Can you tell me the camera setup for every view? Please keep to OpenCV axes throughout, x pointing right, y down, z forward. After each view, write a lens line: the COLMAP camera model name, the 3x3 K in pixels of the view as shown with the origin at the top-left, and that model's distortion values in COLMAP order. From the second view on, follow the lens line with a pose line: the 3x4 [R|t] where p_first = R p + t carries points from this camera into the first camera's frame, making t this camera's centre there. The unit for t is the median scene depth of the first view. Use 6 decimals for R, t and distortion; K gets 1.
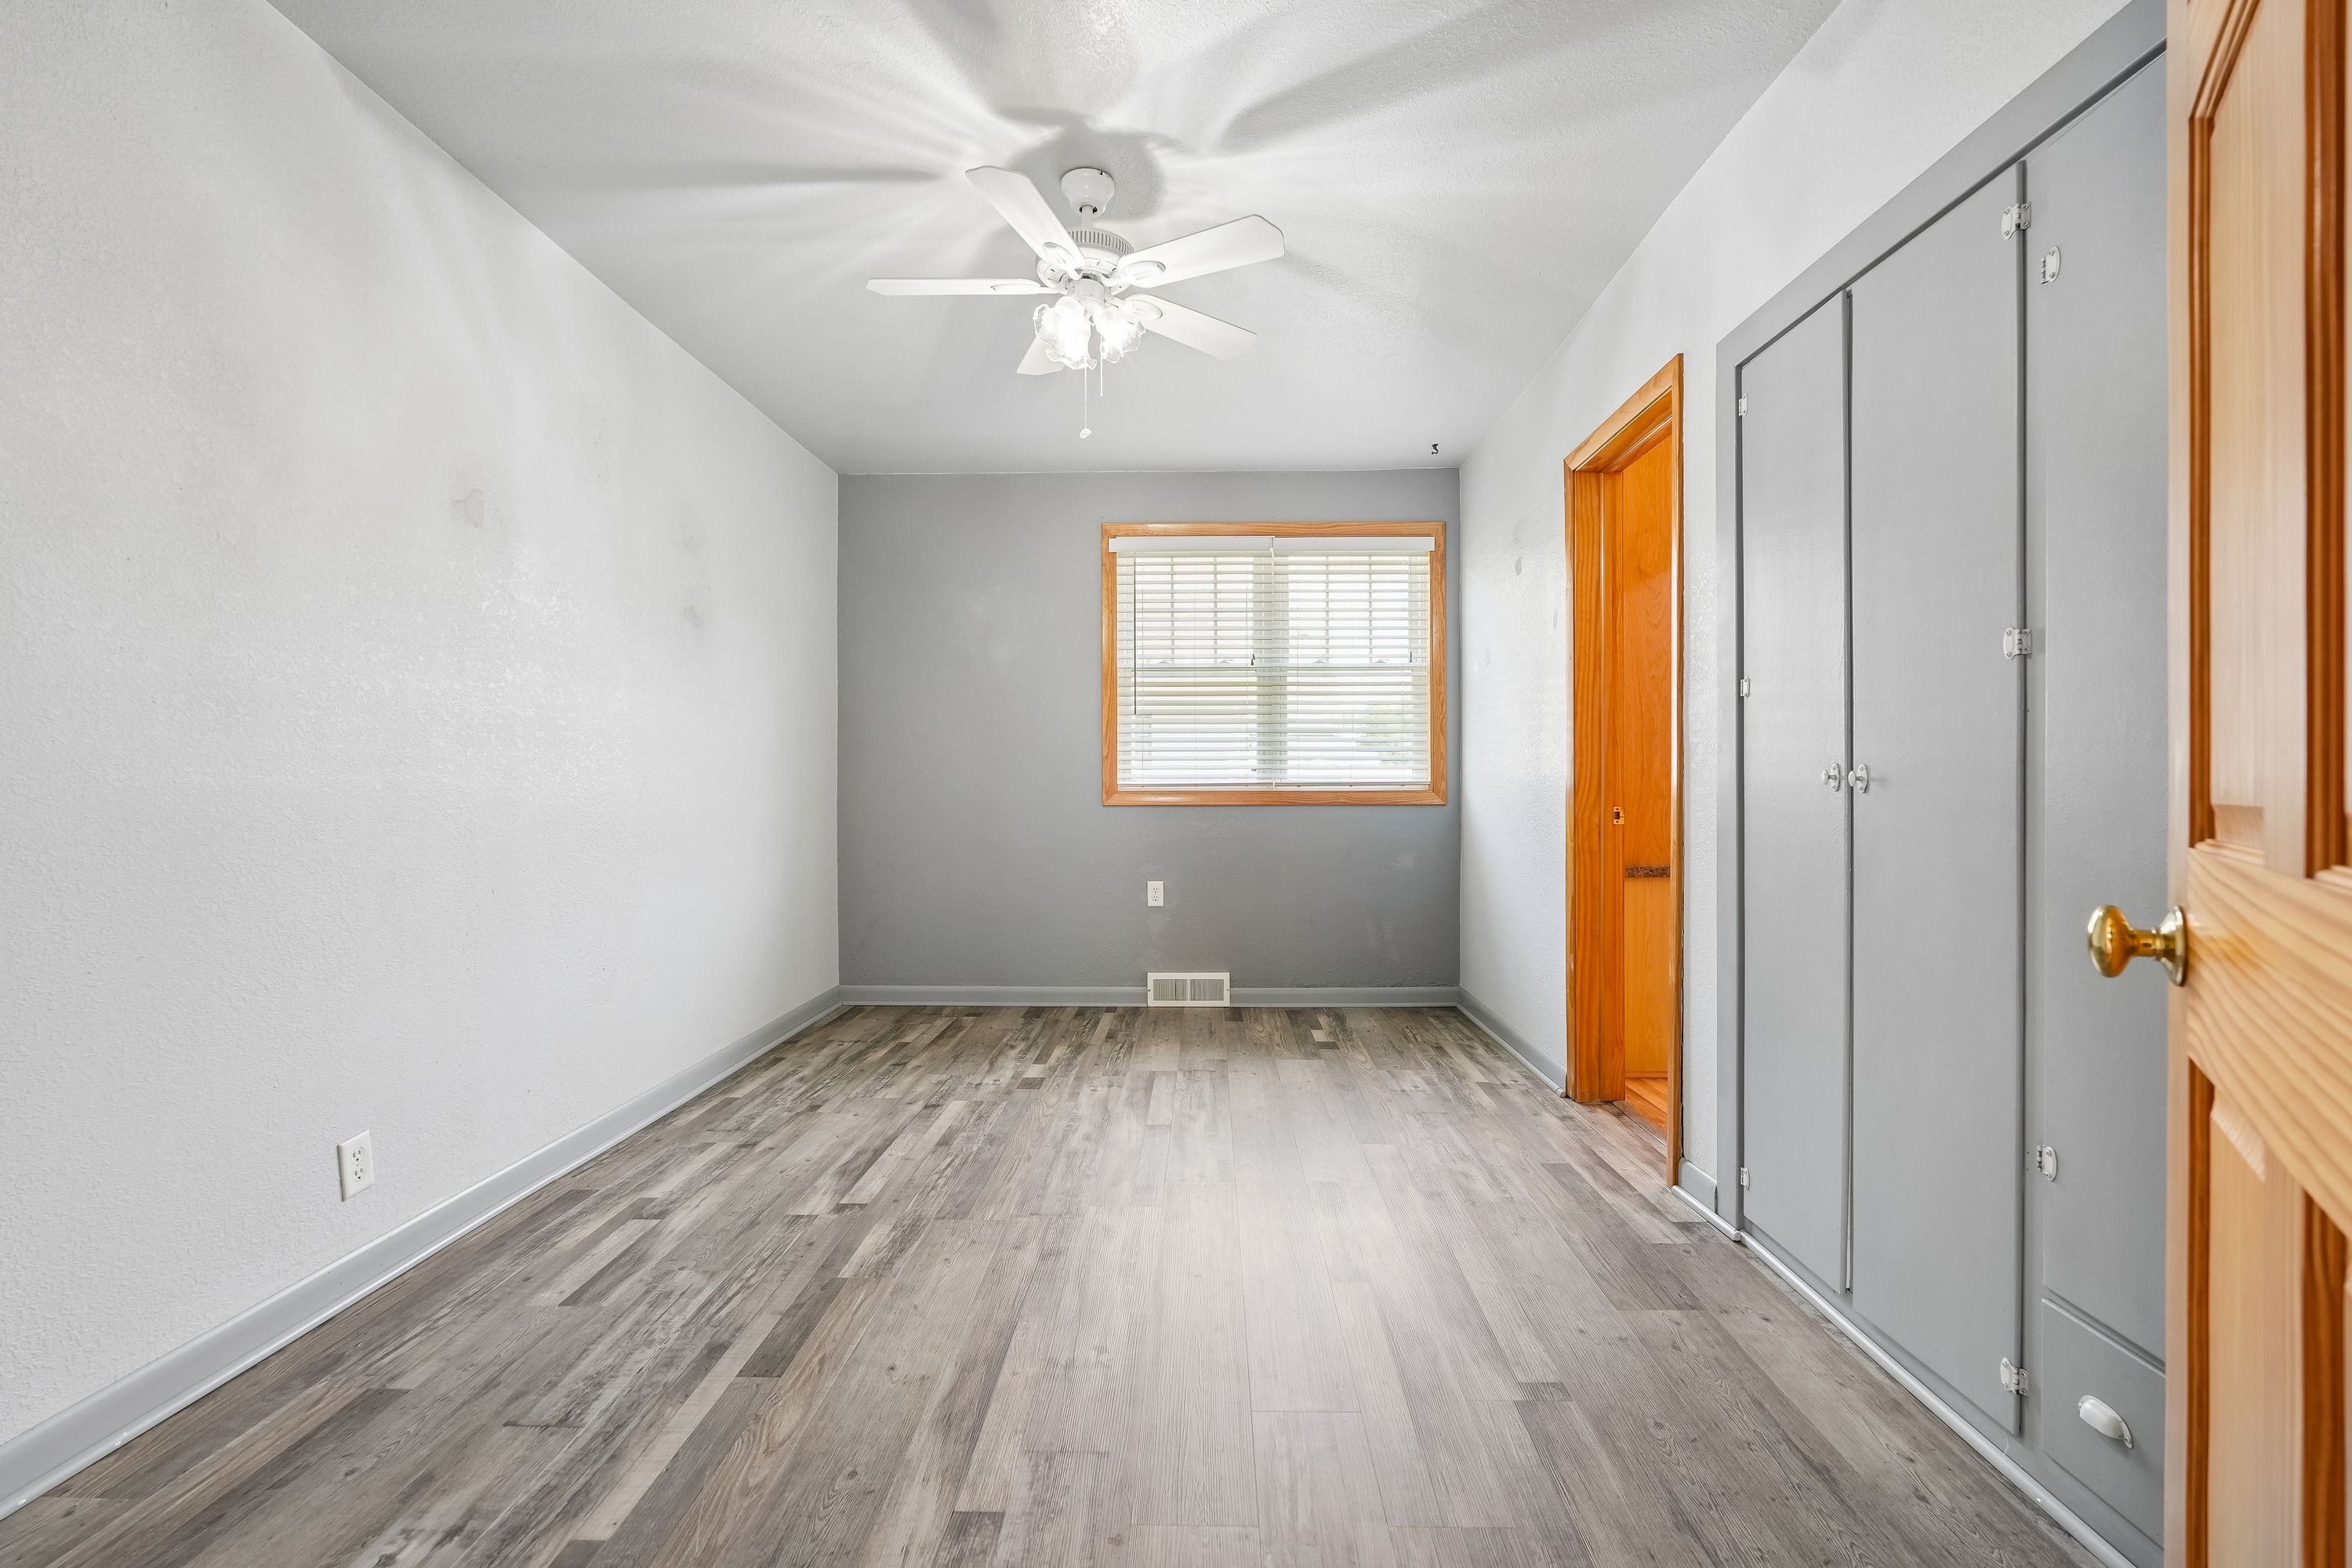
lens RADIAL K [[1022.5, 0, 1177.3], [0, 1022.5, 786.2], [0, 0, 1]] dist [-0.020513, 0.009093]
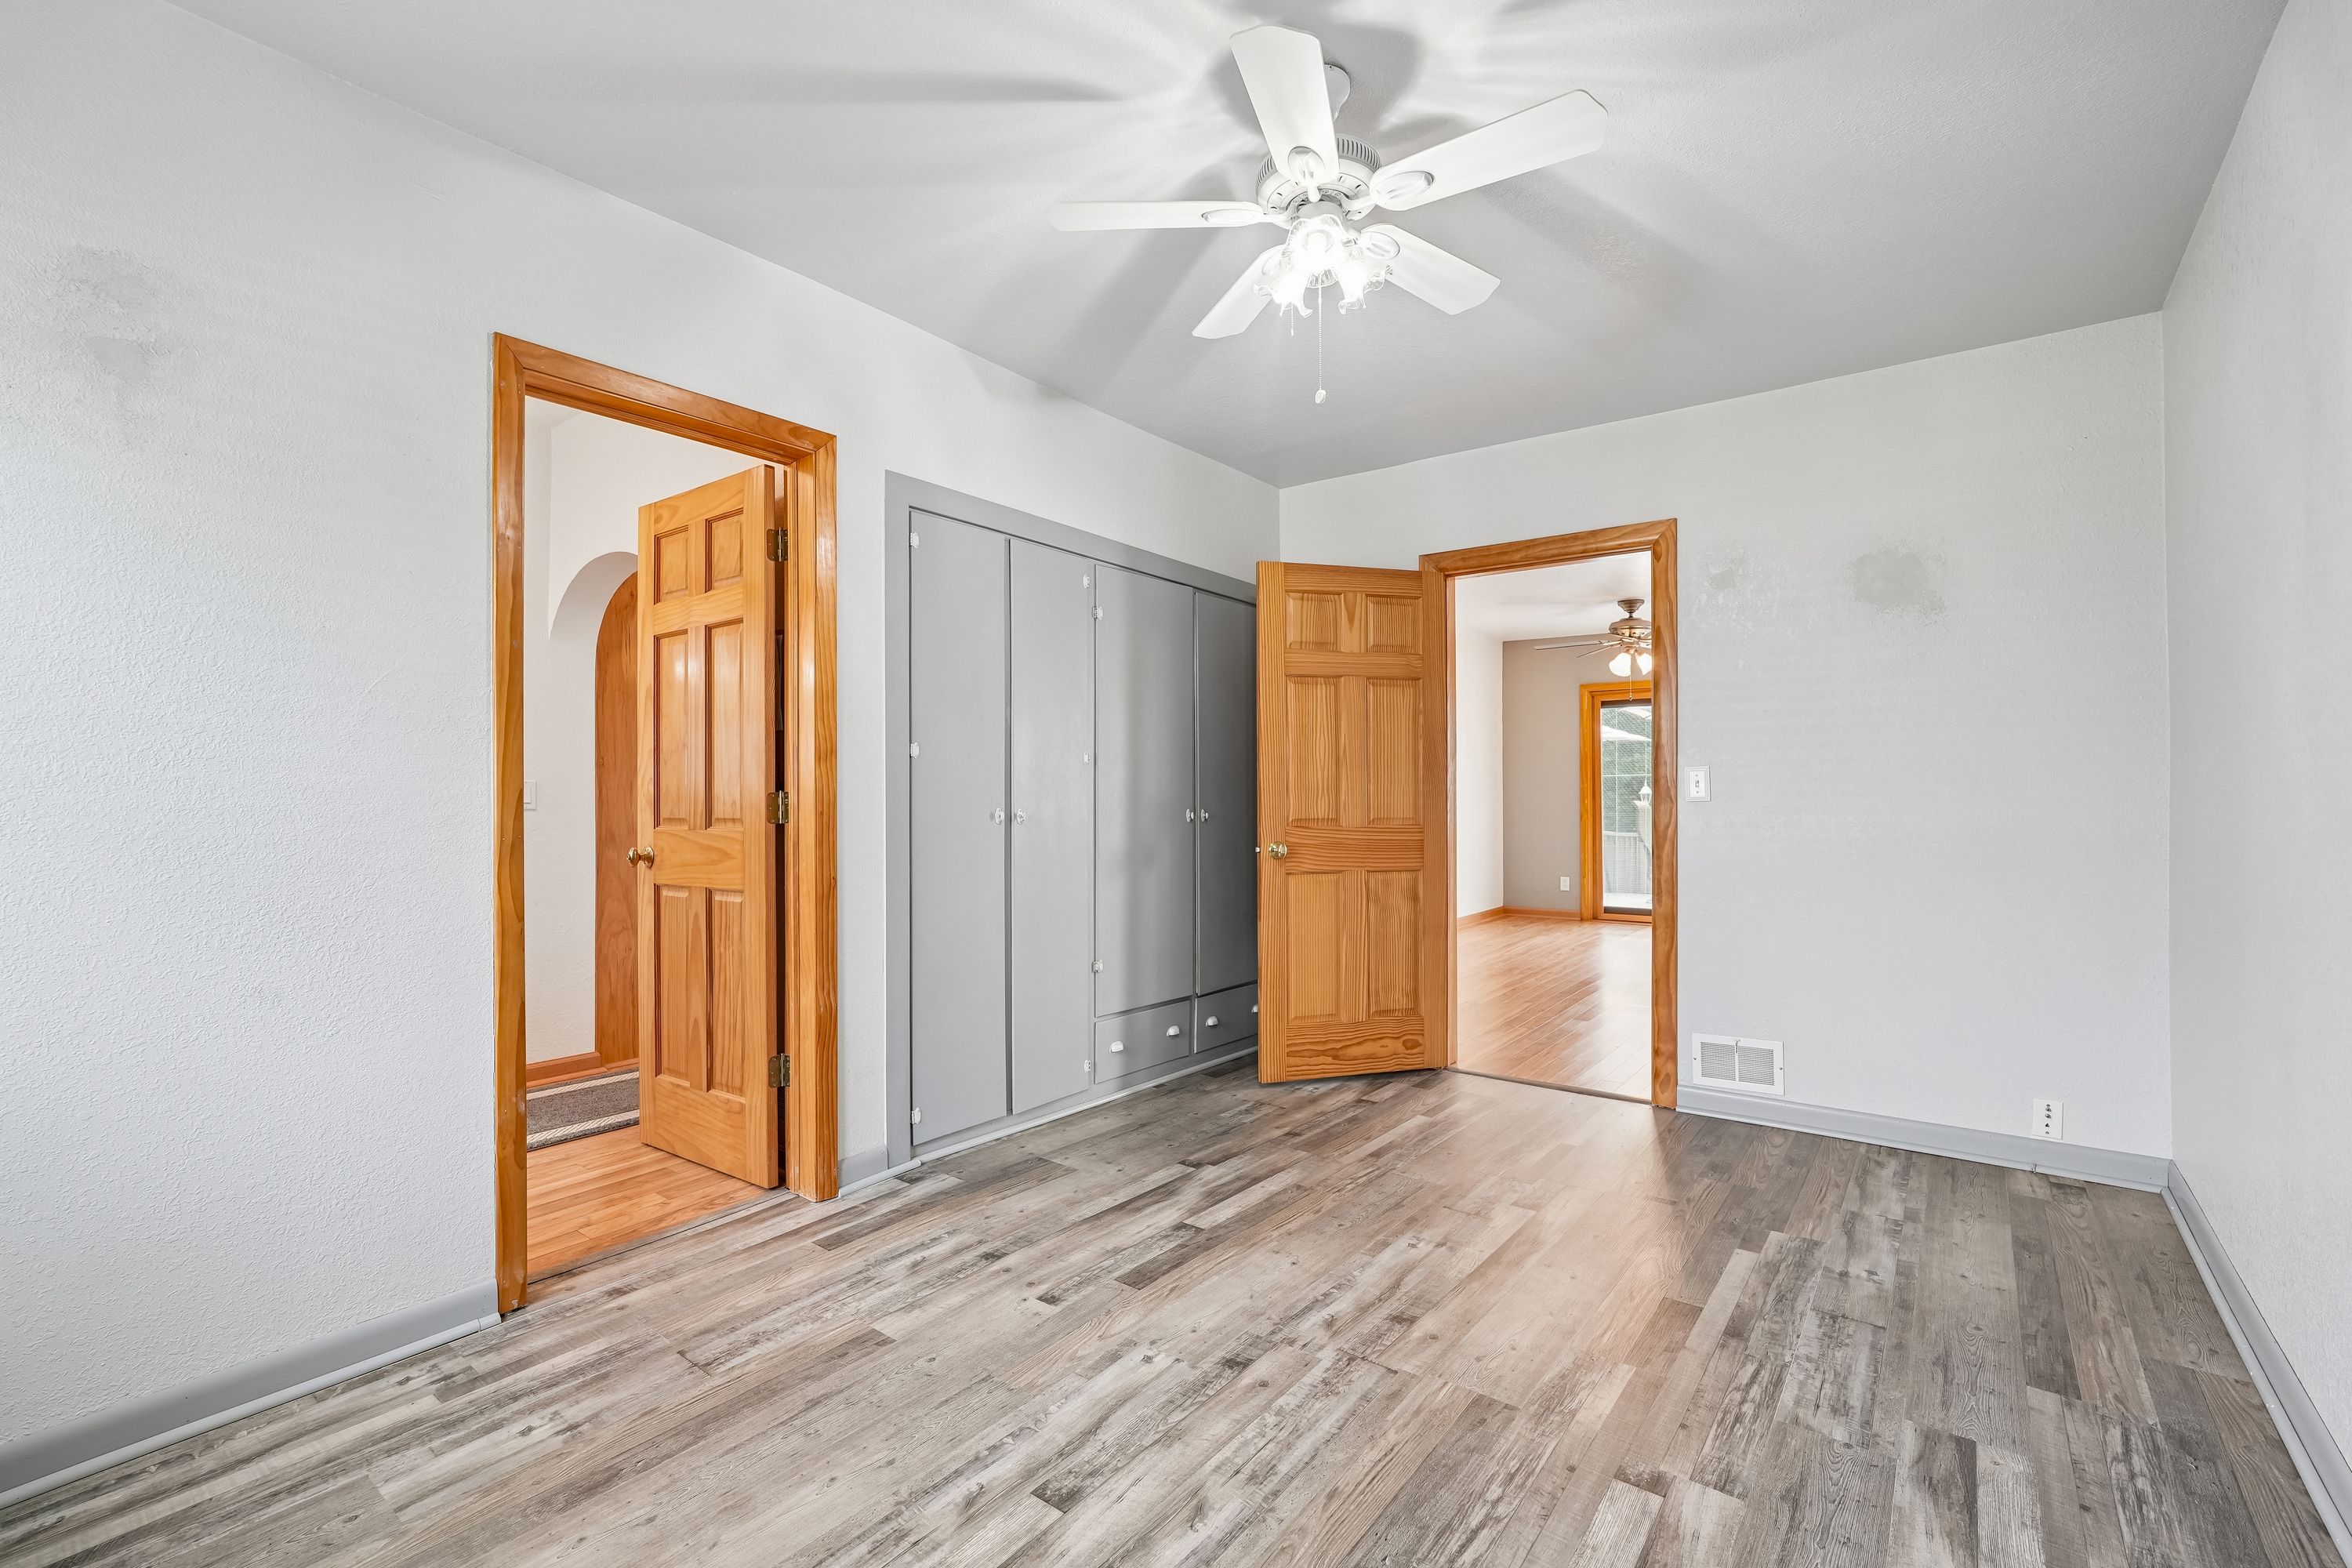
lens RADIAL K [[1022.5, 0, 1177.3], [0, 1022.5, 786.2], [0, 0, 1]] dist [-0.020513, 0.009093]
pose [[-0.806654, 0.008477, 0.590963, -0.502071], [0.005246, 0.999960, -0.007182, -0.037170], [-0.591001, -0.002693, -0.806667, 1.826490]]
